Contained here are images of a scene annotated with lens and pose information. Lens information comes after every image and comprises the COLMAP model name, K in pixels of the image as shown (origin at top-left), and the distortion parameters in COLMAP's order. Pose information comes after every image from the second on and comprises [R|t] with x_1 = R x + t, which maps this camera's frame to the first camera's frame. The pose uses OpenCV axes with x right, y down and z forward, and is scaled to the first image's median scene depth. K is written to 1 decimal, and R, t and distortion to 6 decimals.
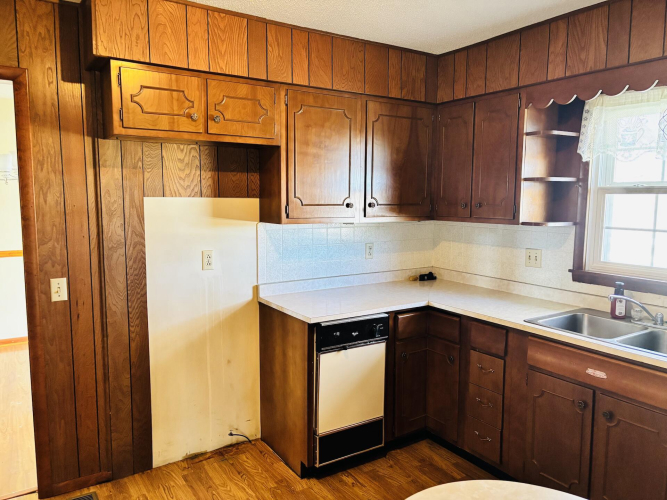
lens RADIAL K [[509.8, 0, 335.3], [0, 509.8, 251.1], [0, 0, 1]] dist [0.049095, -0.033025]
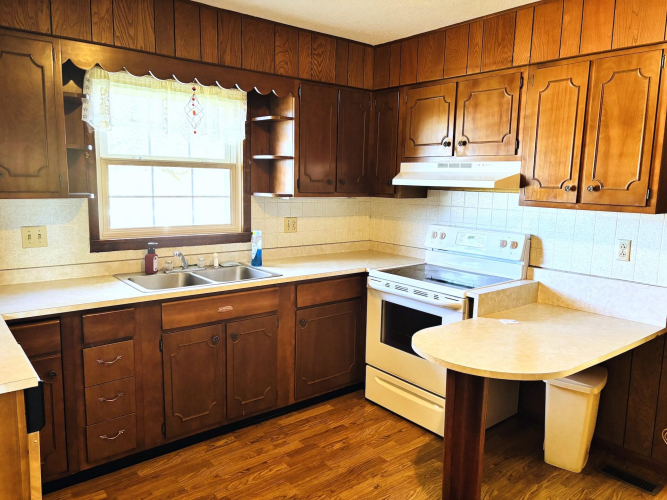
lens RADIAL K [[509.8, 0, 335.0], [0, 509.8, 250.5], [0, 0, 1]] dist [0.049095, -0.033025]
pose [[-0.110144, -0.152608, 0.982130, -0.633185], [0.083604, 0.983218, 0.162153, -0.075214], [-0.990393, 0.099970, -0.095537, 0.708395]]
